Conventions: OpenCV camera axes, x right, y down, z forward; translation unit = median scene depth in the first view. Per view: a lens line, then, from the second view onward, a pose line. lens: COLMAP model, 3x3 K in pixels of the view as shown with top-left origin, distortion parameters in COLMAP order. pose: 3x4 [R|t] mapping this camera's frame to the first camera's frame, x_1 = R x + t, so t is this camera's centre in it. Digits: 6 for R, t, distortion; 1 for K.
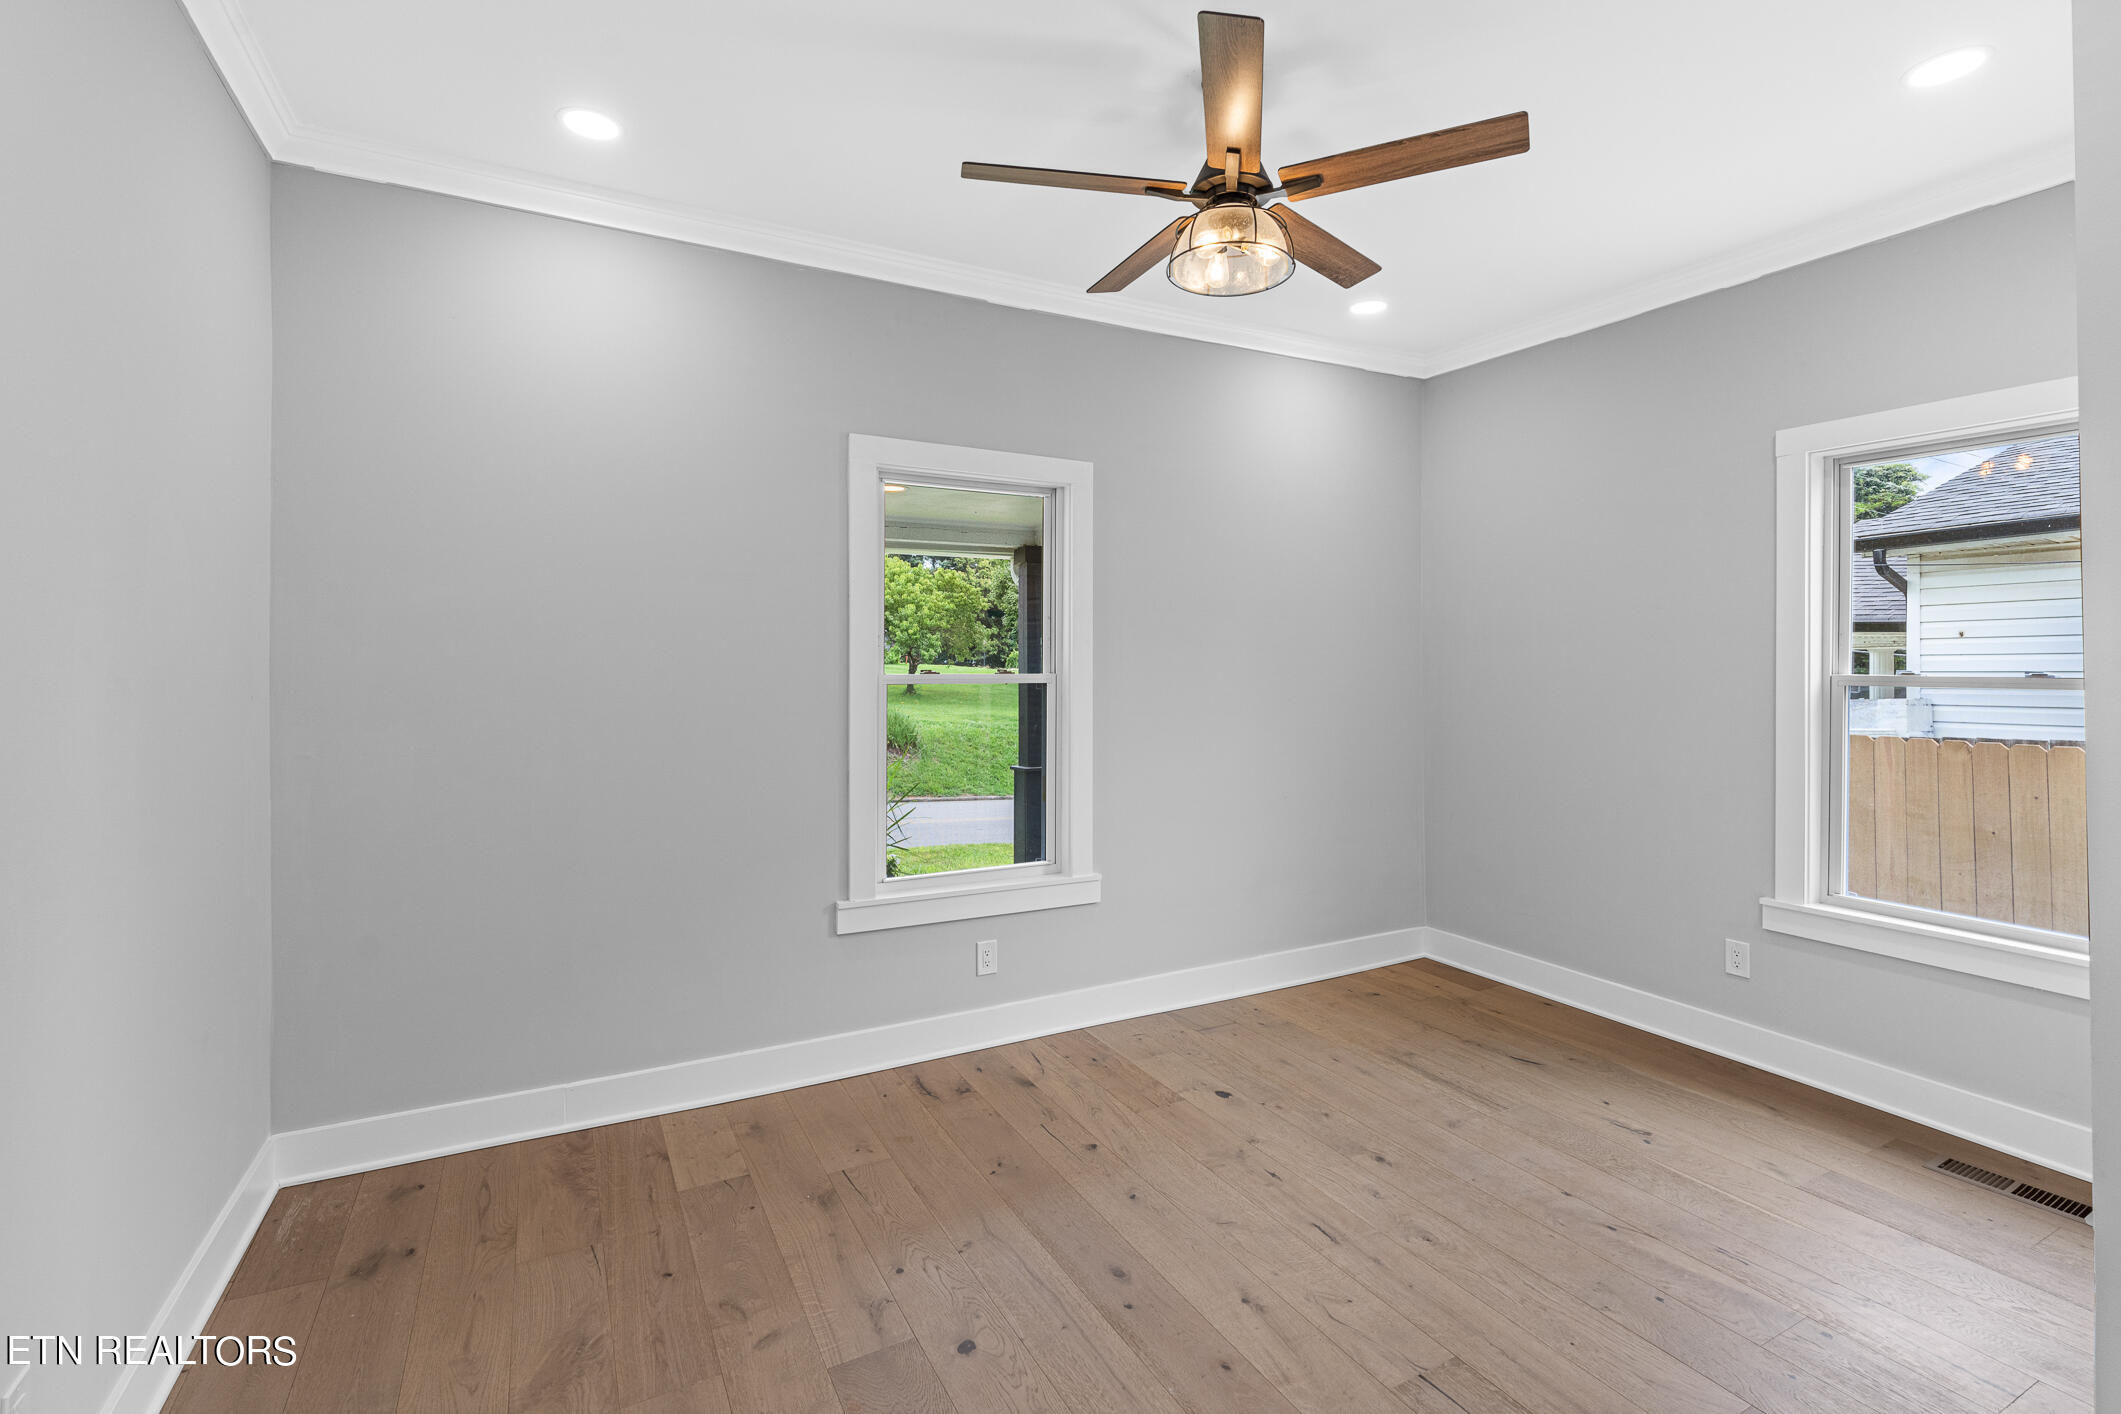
lens RADIAL K [[968.3, 0, 1058.7], [0, 968.3, 654.6], [0, 0, 1]] dist [-0.001068, -0.000260]
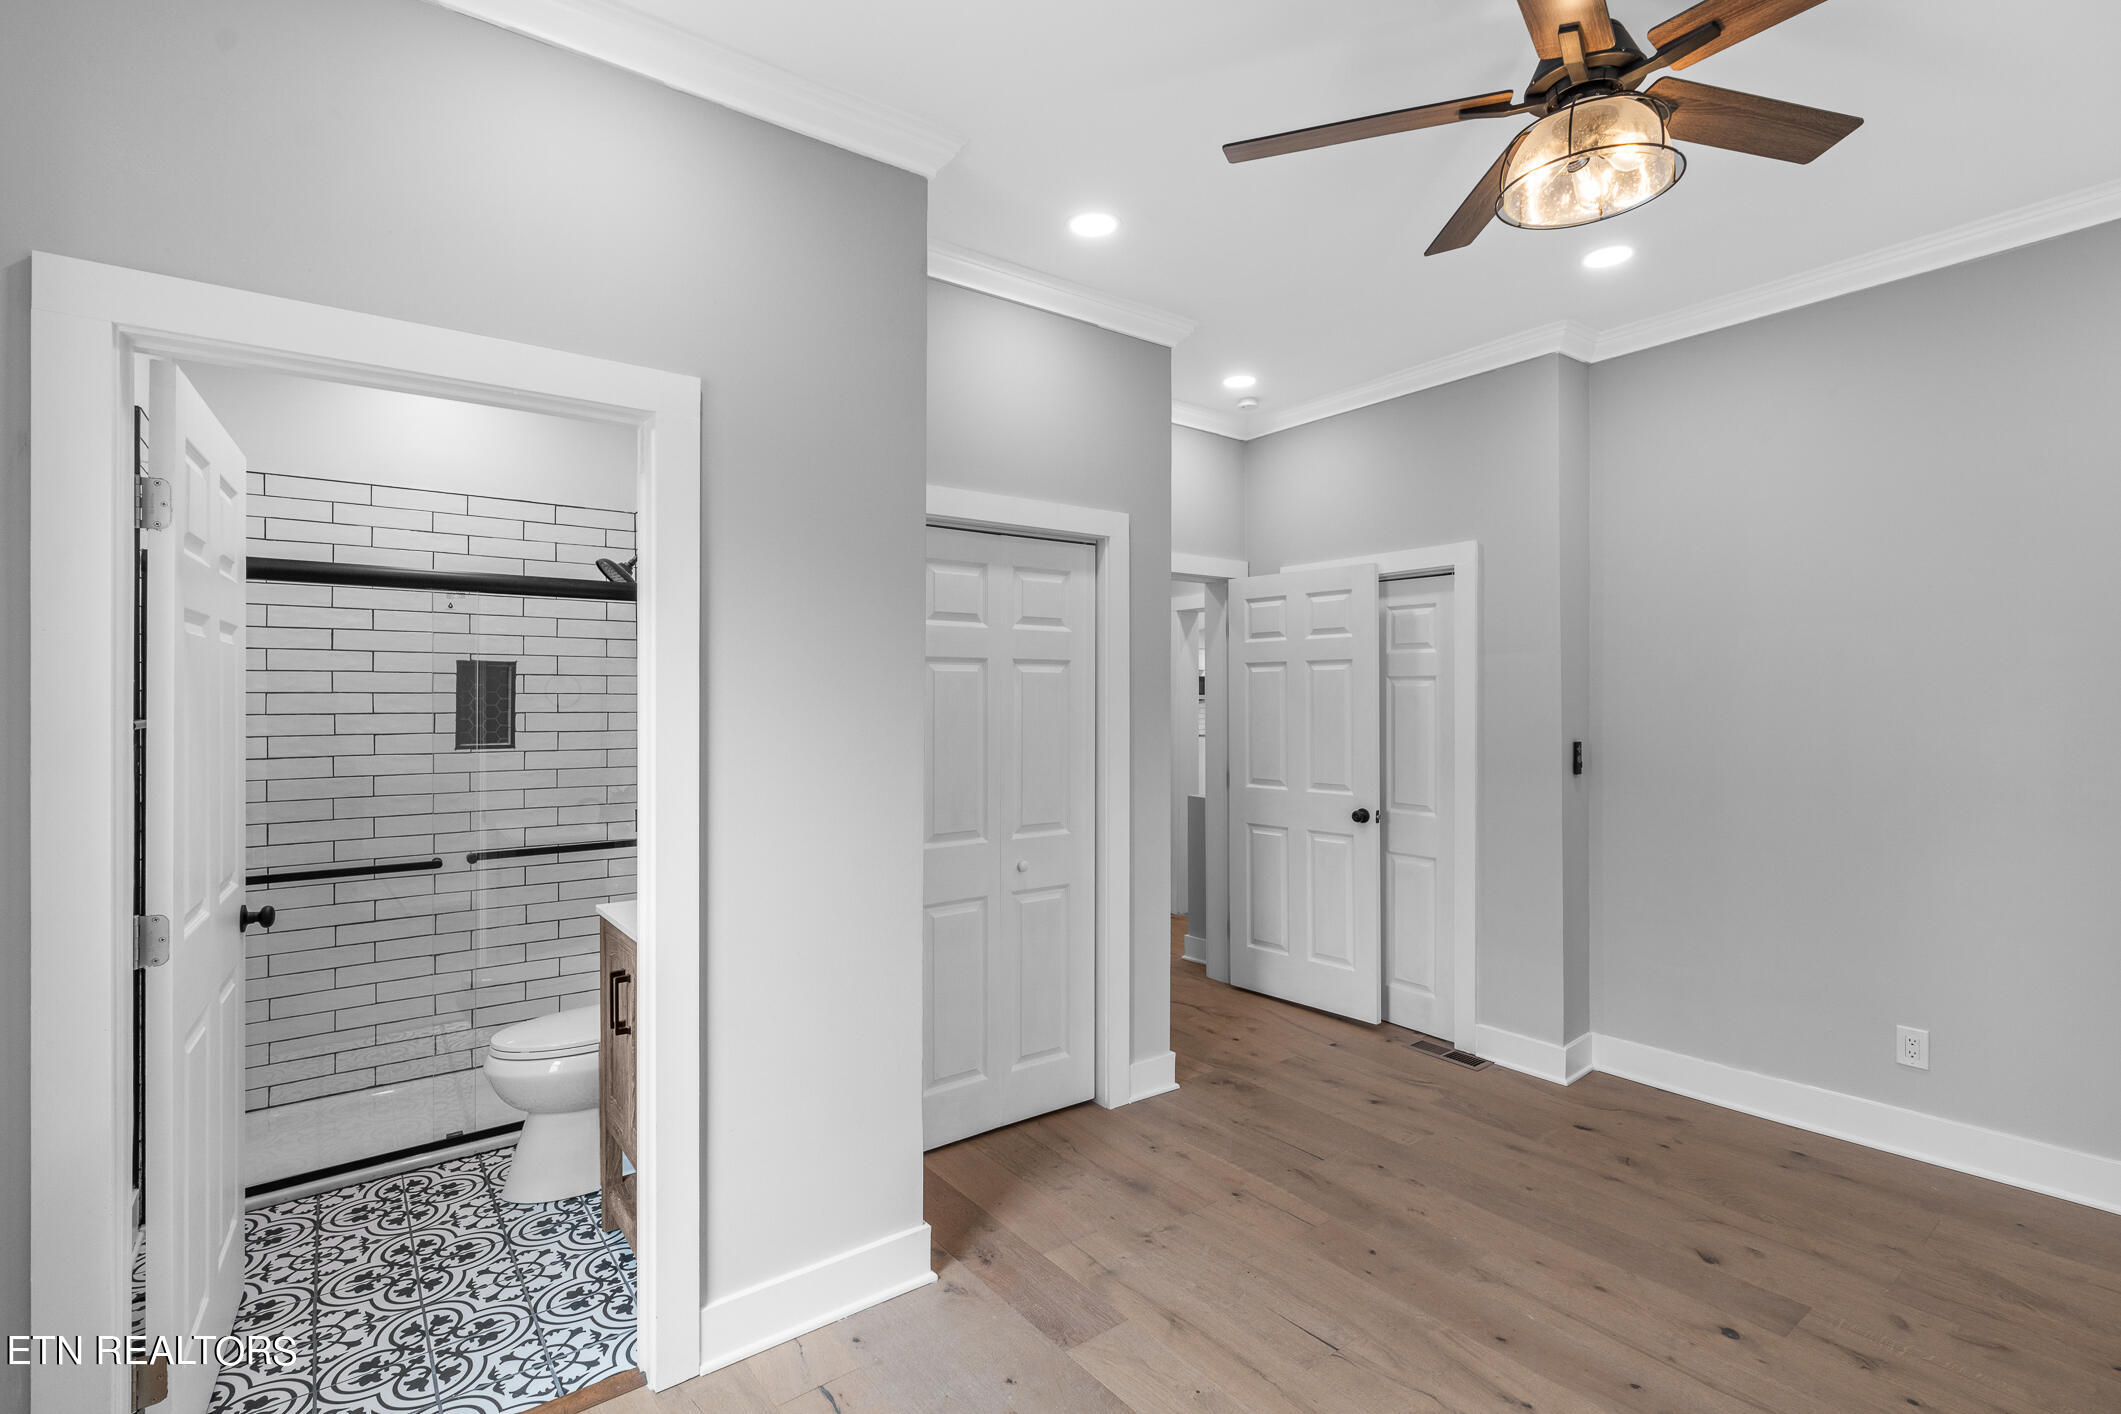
lens RADIAL K [[981.9, 0, 1060.5], [0, 981.9, 707.0], [0, 0, 1]] dist [-0.000264, -0.000185]
pose [[-0.983826, 0.008247, -0.178936, 0.605215], [0.011535, 0.999783, -0.017344, 0.017241], [0.178755, -0.019127, -0.983708, 1.419927]]
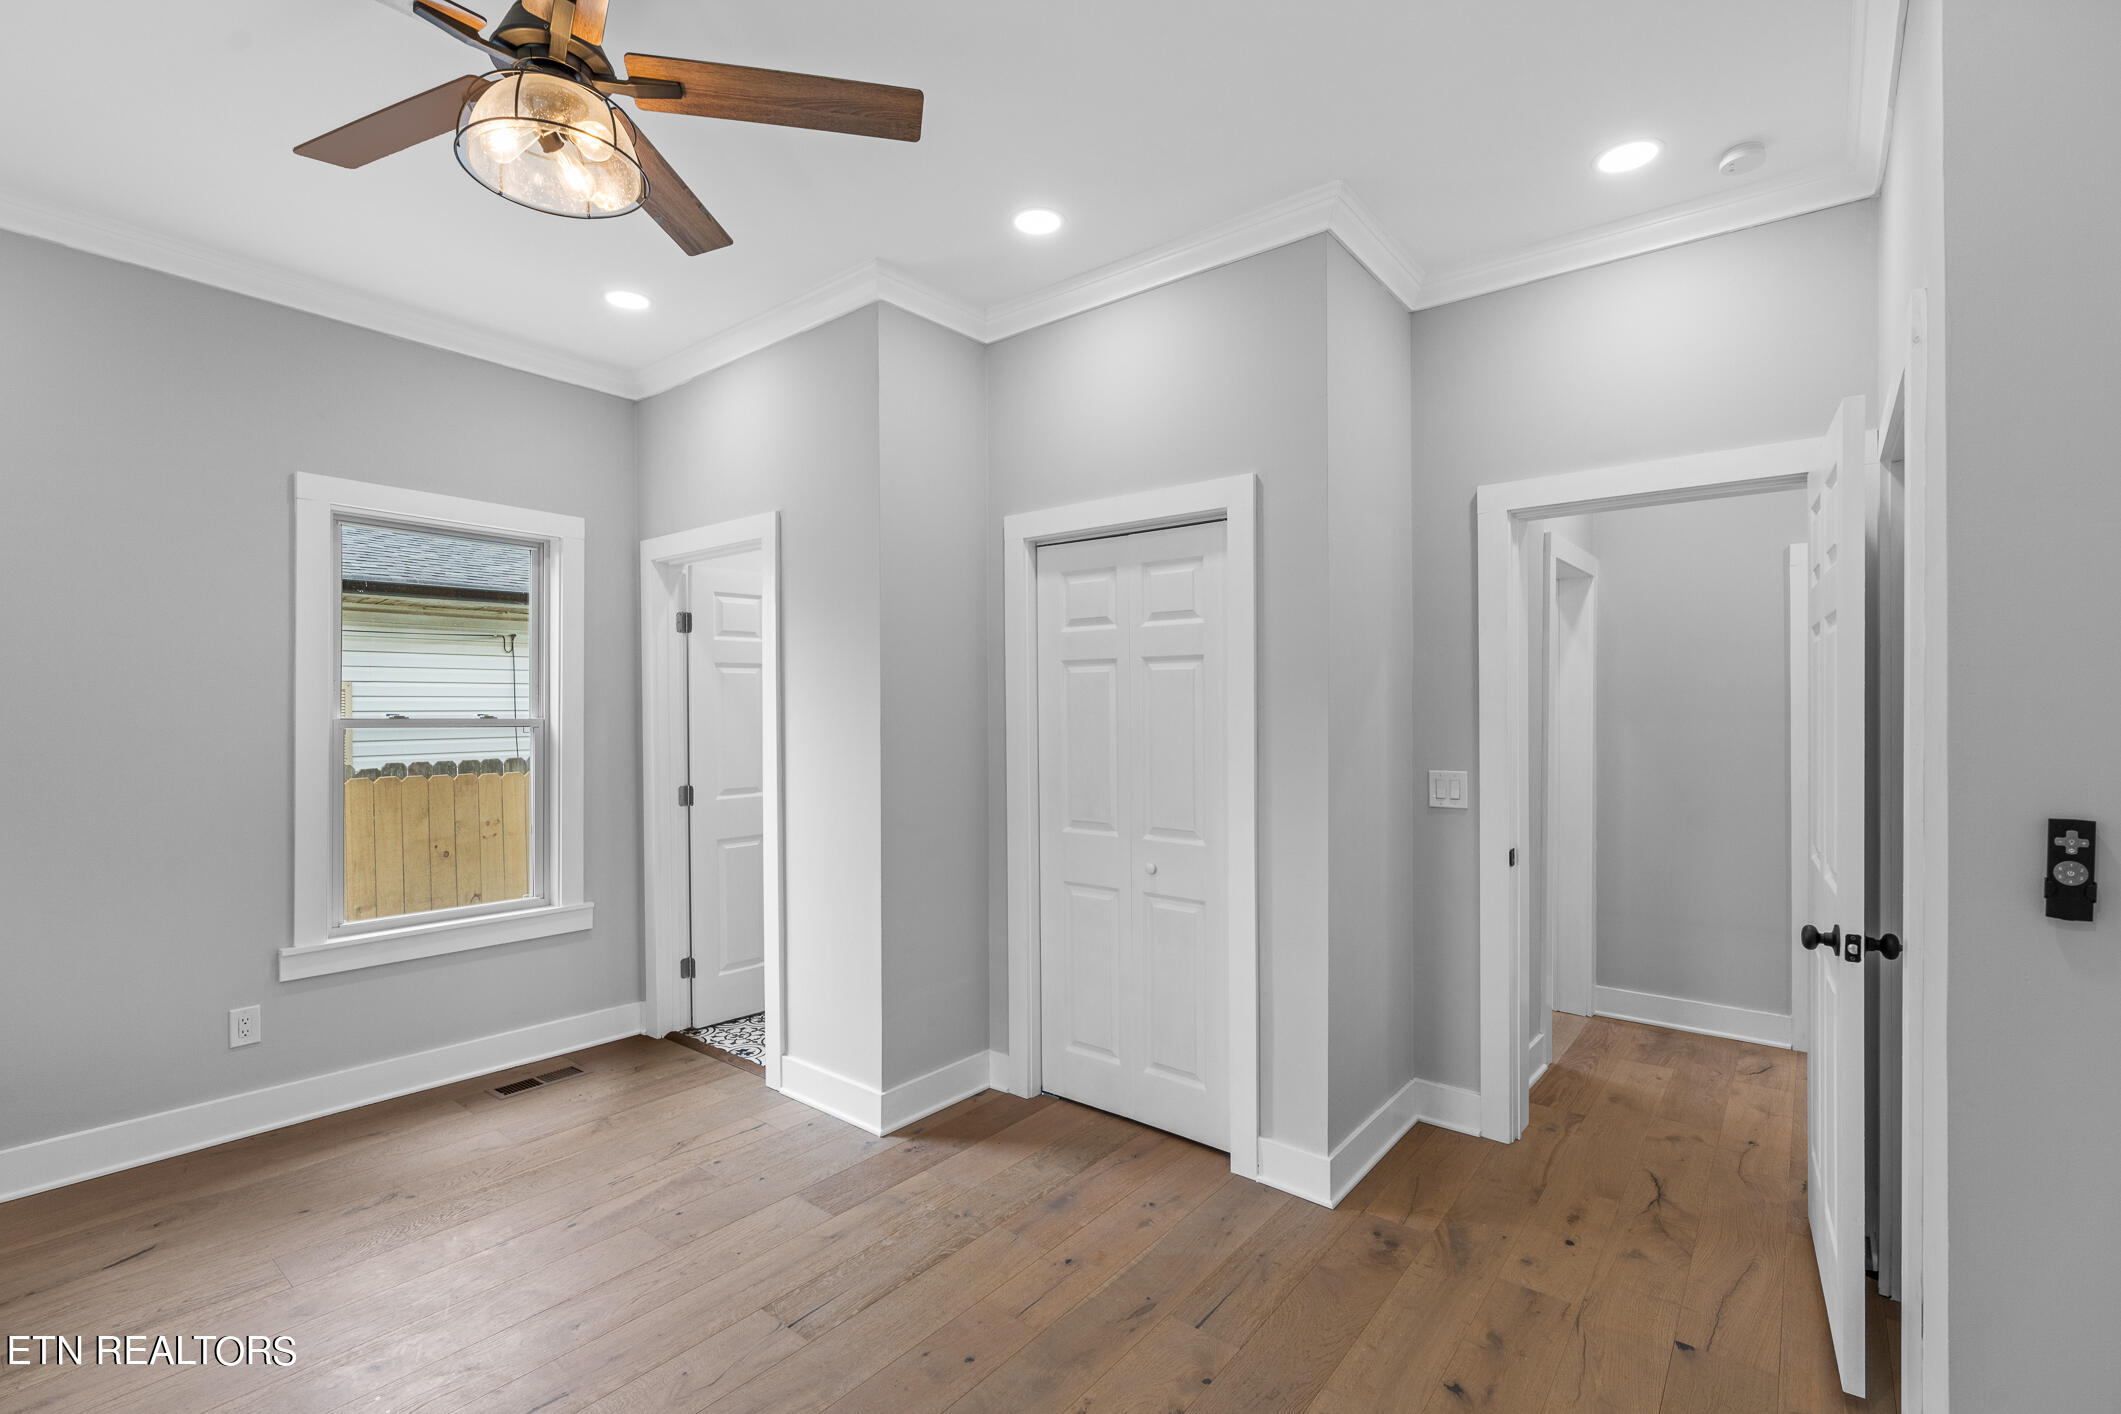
lens RADIAL K [[981.5, 0, 1062.0], [0, 981.5, 718.1], [0, 0, 1]] dist [0.001000, 0.000204]
pose [[-0.397094, -0.012771, 0.917689, -0.567541], [-0.013402, 0.999877, 0.008116, 0.002486], [-0.917680, -0.009076, -0.397217, 0.808061]]
